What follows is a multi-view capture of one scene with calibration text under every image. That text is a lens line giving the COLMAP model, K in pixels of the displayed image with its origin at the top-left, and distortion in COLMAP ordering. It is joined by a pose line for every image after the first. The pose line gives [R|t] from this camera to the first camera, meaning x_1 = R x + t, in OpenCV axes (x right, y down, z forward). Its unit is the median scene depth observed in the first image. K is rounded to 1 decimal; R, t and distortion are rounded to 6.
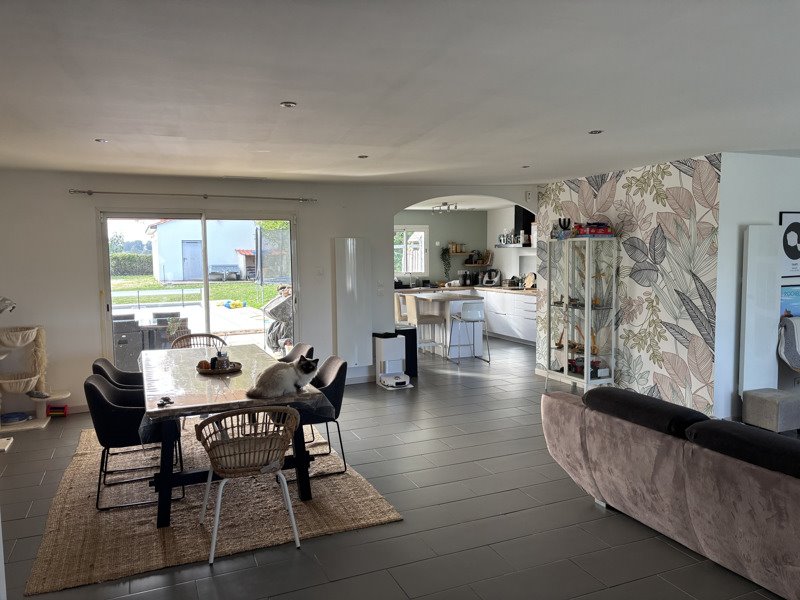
lens RADIAL K [[604.5, 0, 395.8], [0, 604.5, 296.5], [0, 0, 1]] dist [0.038325, -0.004338]
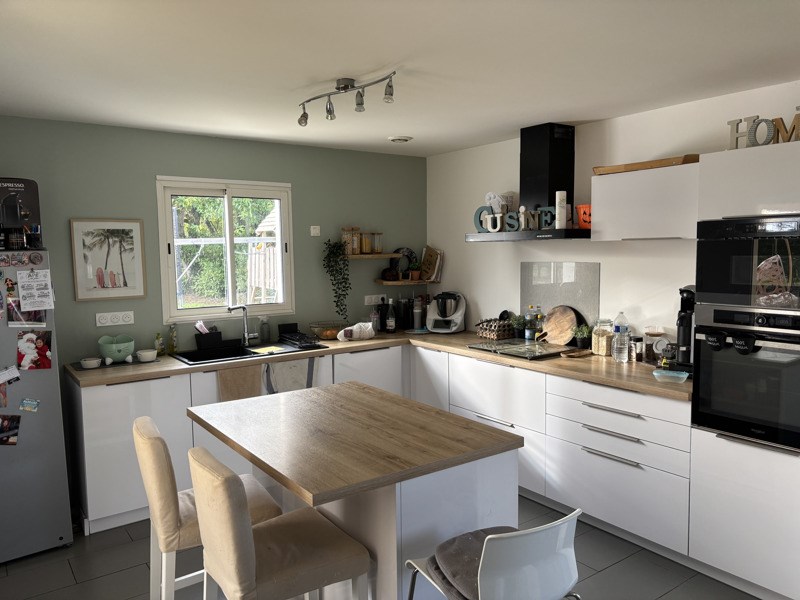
lens RADIAL K [[604.5, 0, 401.3], [0, 604.5, 302.3], [0, 0, 1]] dist [0.038325, -0.004338]
pose [[0.973360, -0.015941, 0.228728, 0.035817], [0.012832, 0.999804, 0.015074, -0.051049], [-0.228924, -0.011737, 0.973374, 0.673808]]
